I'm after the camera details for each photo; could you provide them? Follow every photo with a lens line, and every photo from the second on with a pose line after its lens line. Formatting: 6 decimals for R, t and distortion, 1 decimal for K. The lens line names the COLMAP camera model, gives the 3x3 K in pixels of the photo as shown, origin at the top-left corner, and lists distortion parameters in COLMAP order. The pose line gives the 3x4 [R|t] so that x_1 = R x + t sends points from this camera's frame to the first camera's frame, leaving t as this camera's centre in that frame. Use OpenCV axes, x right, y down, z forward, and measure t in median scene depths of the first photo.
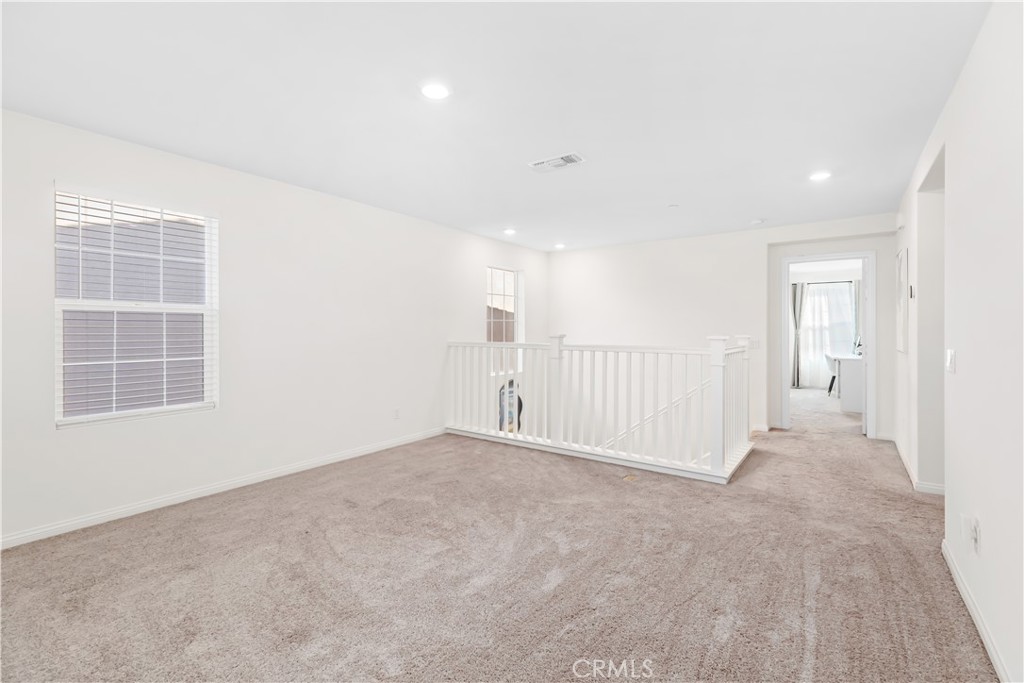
lens RADIAL K [[456.8, 0, 507.3], [0, 456.8, 332.4], [0, 0, 1]] dist [0.002123, 0.000175]
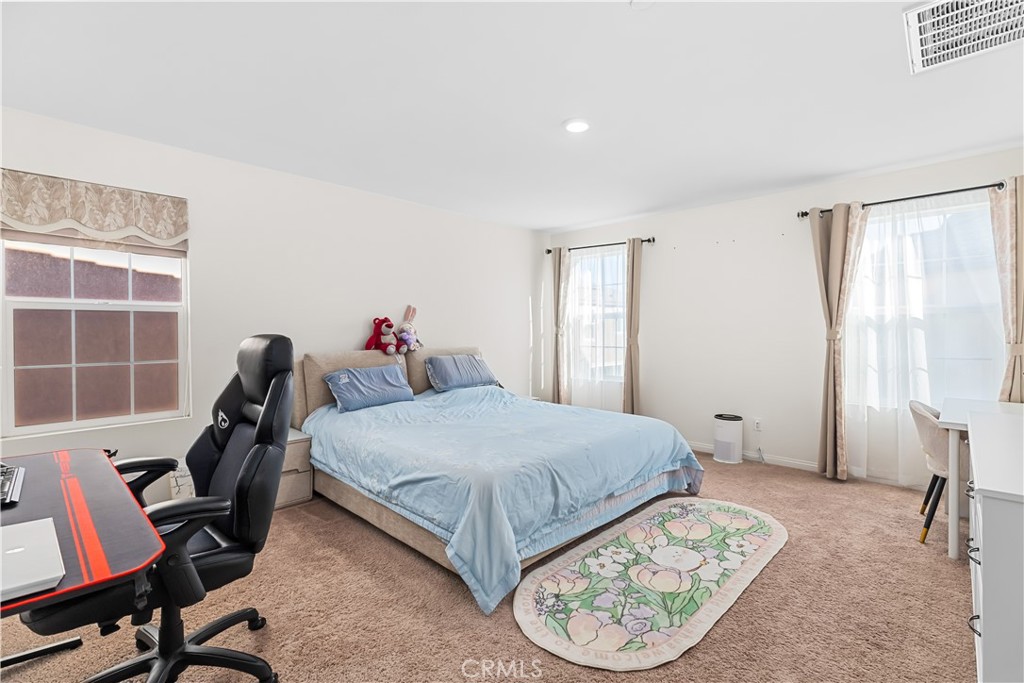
lens RADIAL K [[452.1, 0, 506.0], [0, 452.1, 334.9], [0, 0, 1]] dist [0.000452, 0.000070]
pose [[0.991427, -0.000524, -0.130658, 0.151037], [0.001620, 0.999964, 0.008281, -0.001343], [0.130649, -0.008422, 0.991393, 0.215937]]
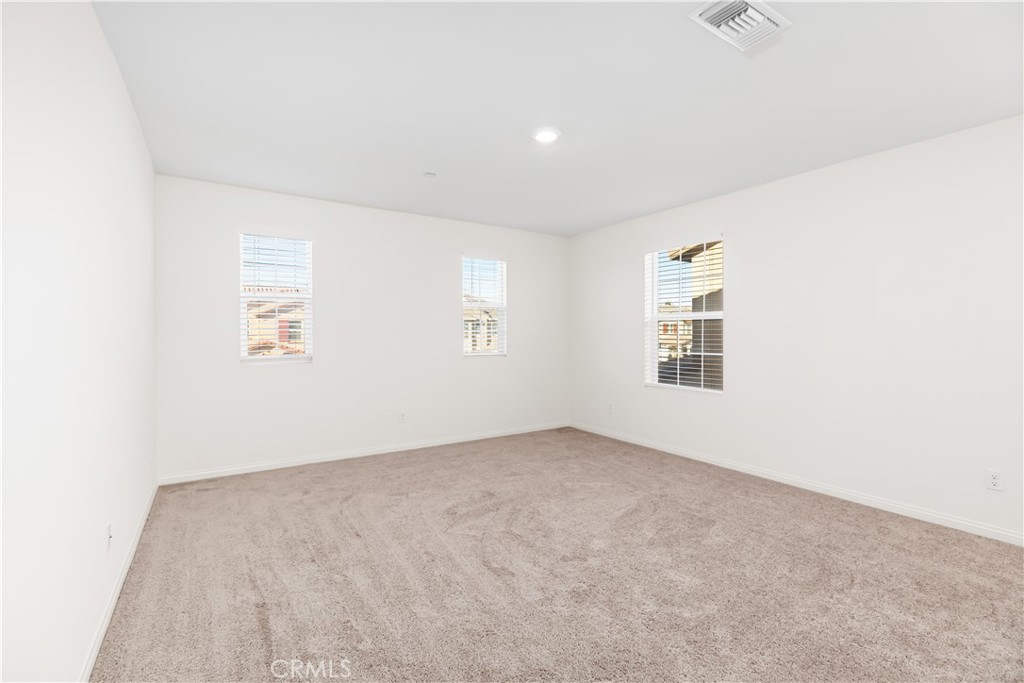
lens RADIAL K [[456.8, 0, 507.3], [0, 456.8, 332.4], [0, 0, 1]] dist [0.002123, 0.000175]
pose [[-0.353929, 0.002916, -0.935268, 0.842527], [-0.003997, 0.999981, 0.004631, -0.009617], [0.935264, 0.005377, -0.353911, 1.087183]]
